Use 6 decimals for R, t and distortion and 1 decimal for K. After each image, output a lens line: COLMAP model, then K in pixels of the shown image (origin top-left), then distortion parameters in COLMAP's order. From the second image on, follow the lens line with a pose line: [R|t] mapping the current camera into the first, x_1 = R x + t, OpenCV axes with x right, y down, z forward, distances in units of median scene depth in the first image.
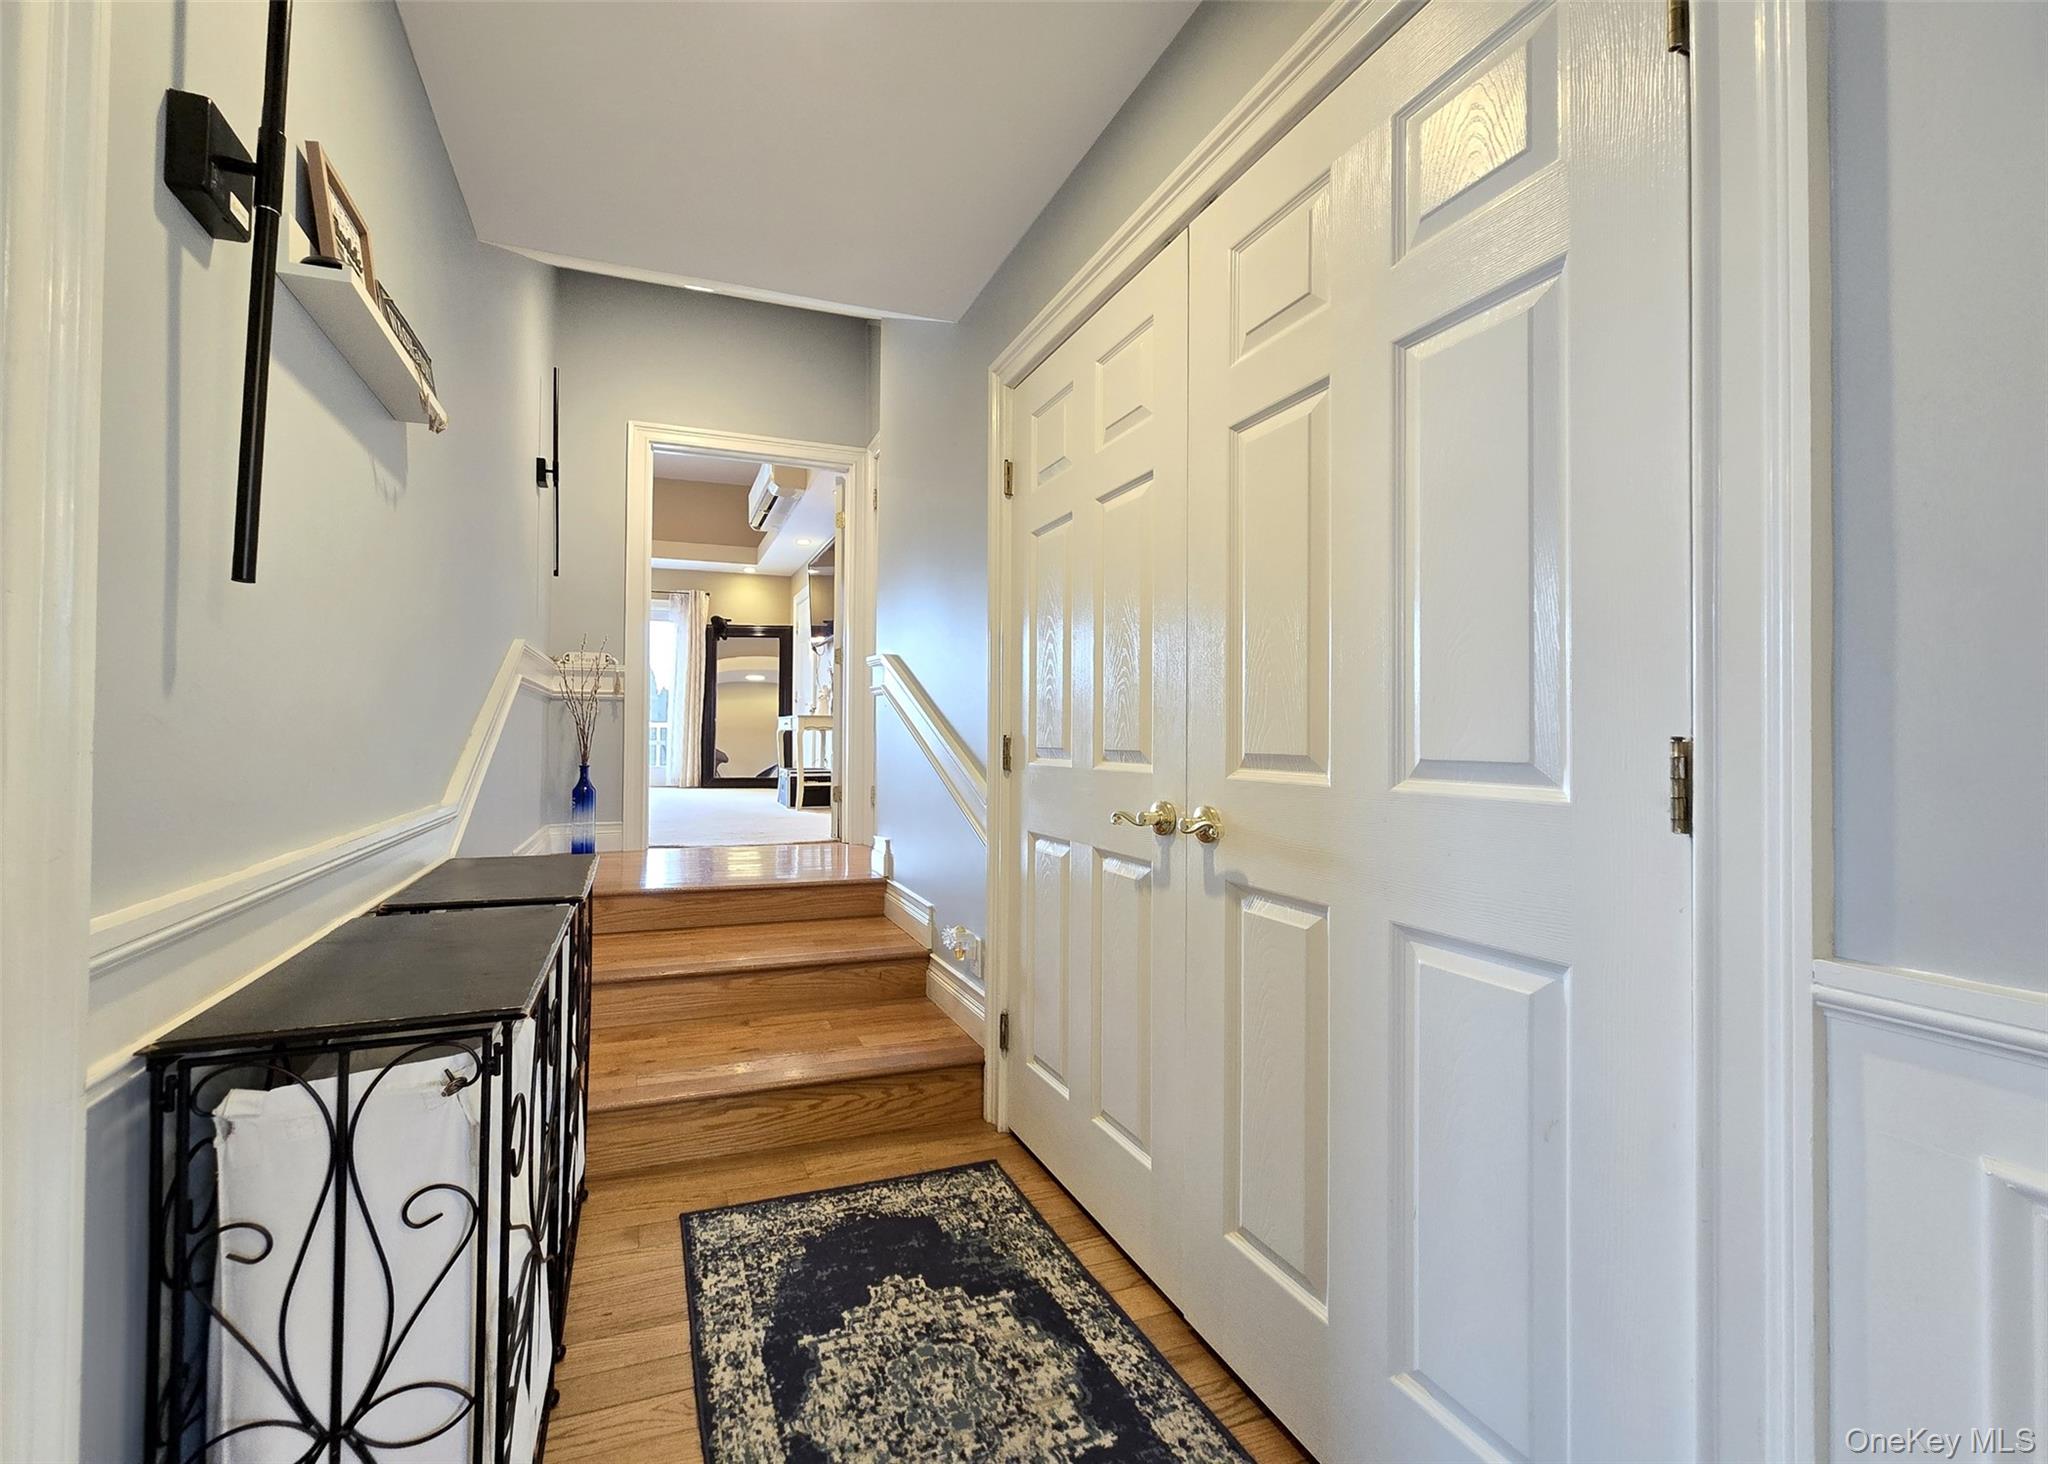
lens RADIAL K [[854.6, 0, 1023.1], [0, 854.6, 718.6], [0, 0, 1]] dist [0.001254, 0.000166]
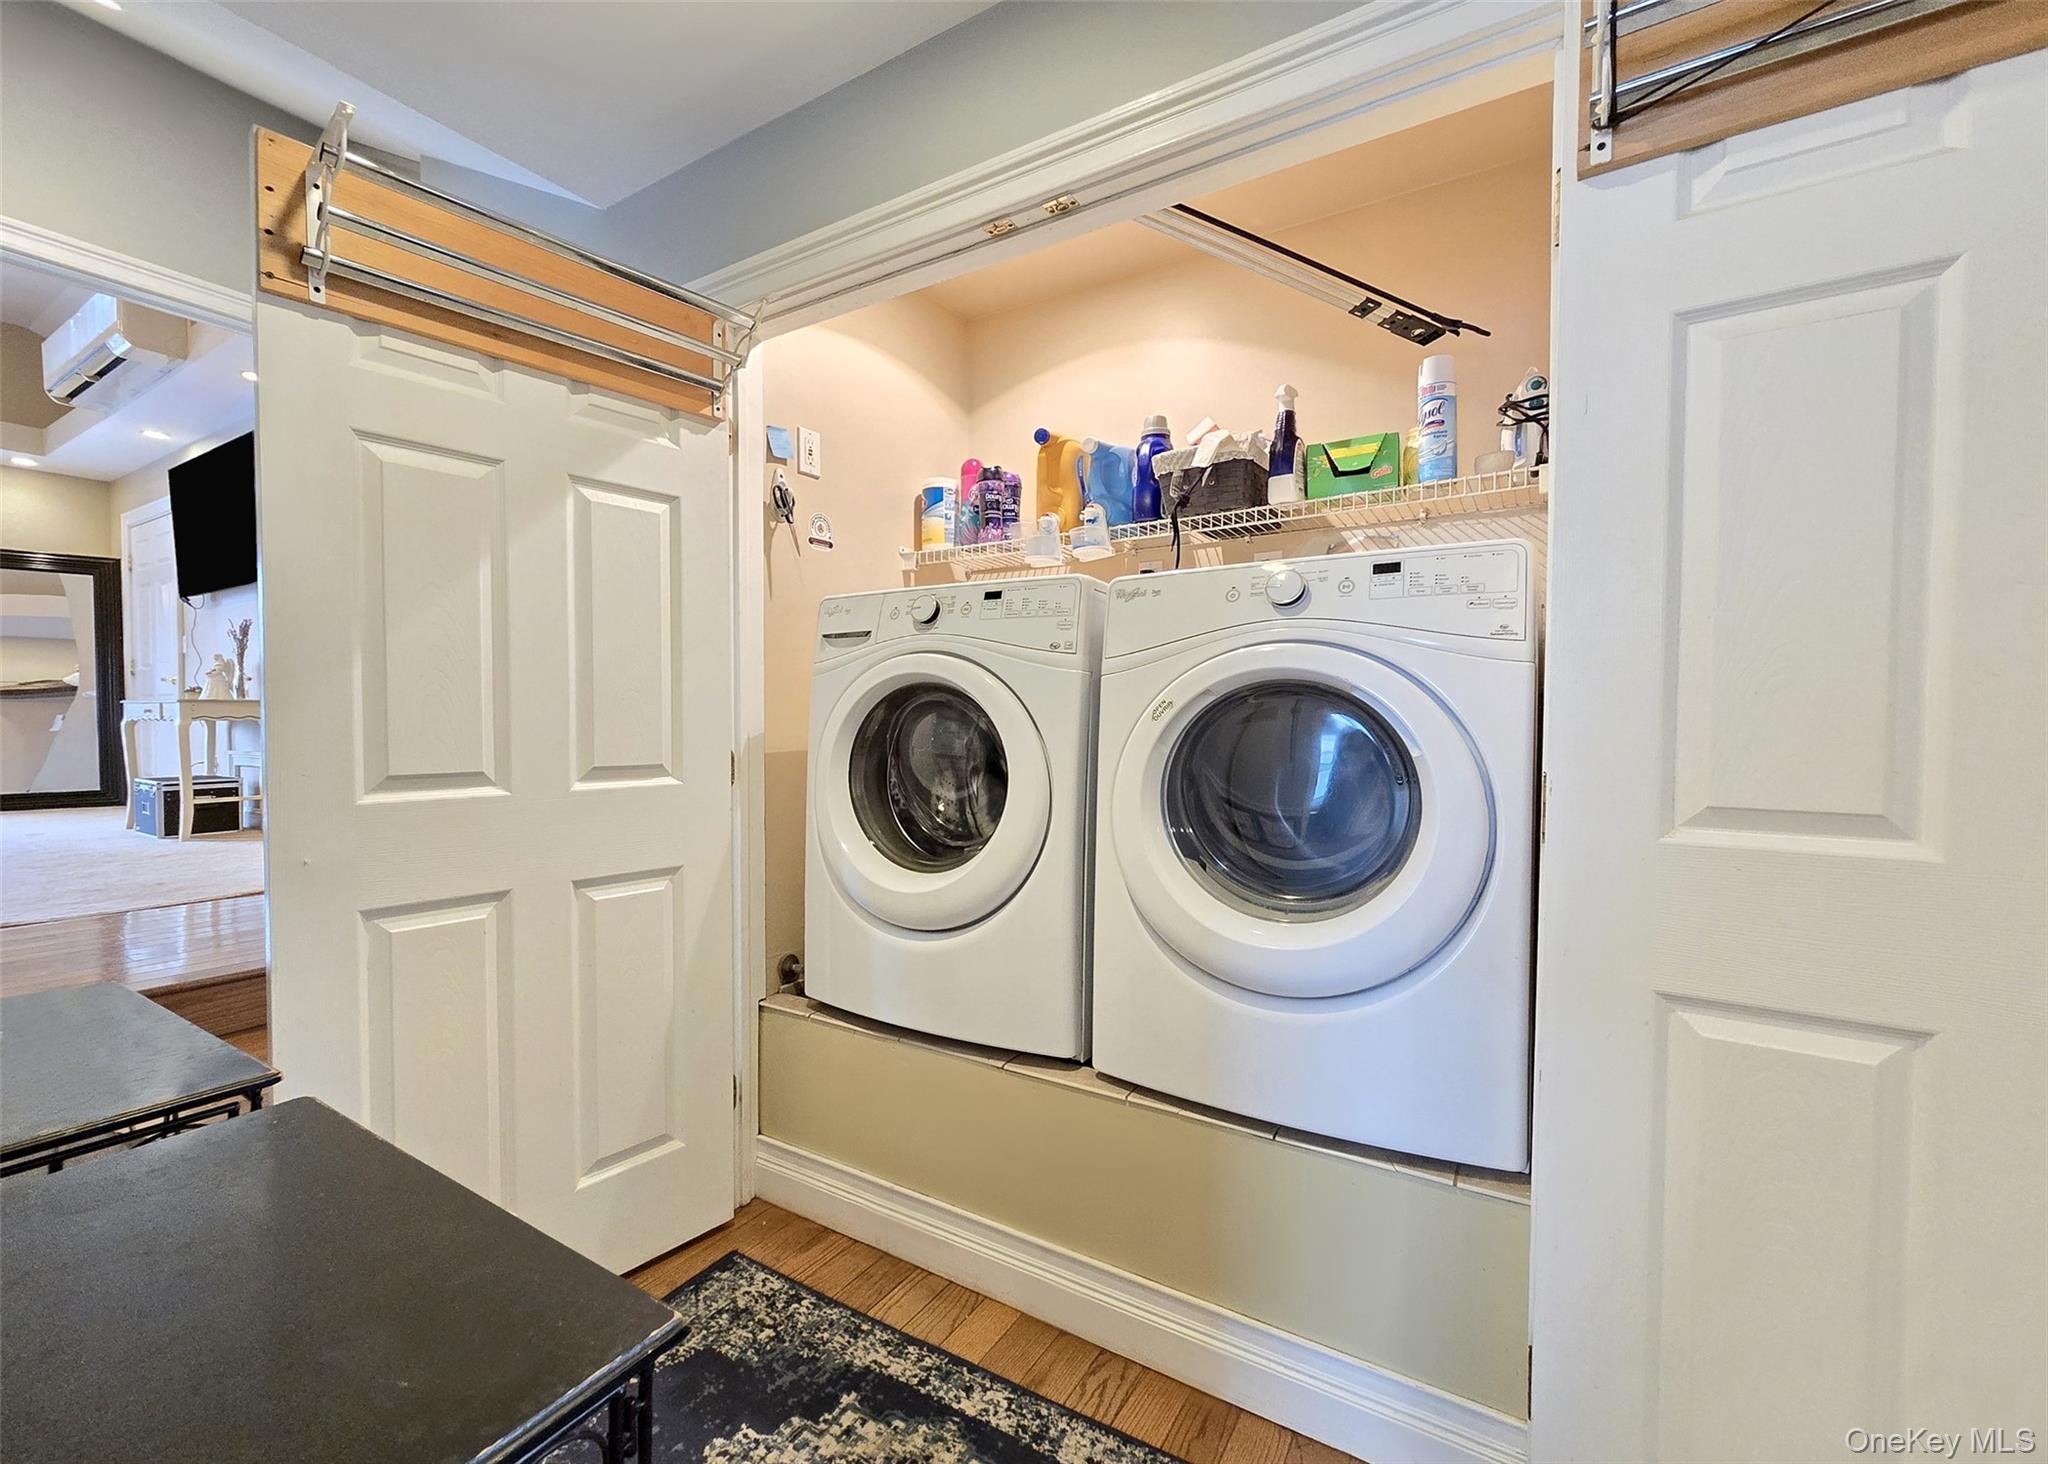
lens RADIAL K [[851.8, 0, 1022.9], [0, 851.8, 747.7], [0, 0, 1]] dist [-0.001470, 0.000093]
pose [[0.807623, -0.009333, 0.589626, -0.366123], [-0.020756, 0.998805, 0.044239, -0.026978], [-0.589334, -0.047967, 0.806464, 0.223649]]
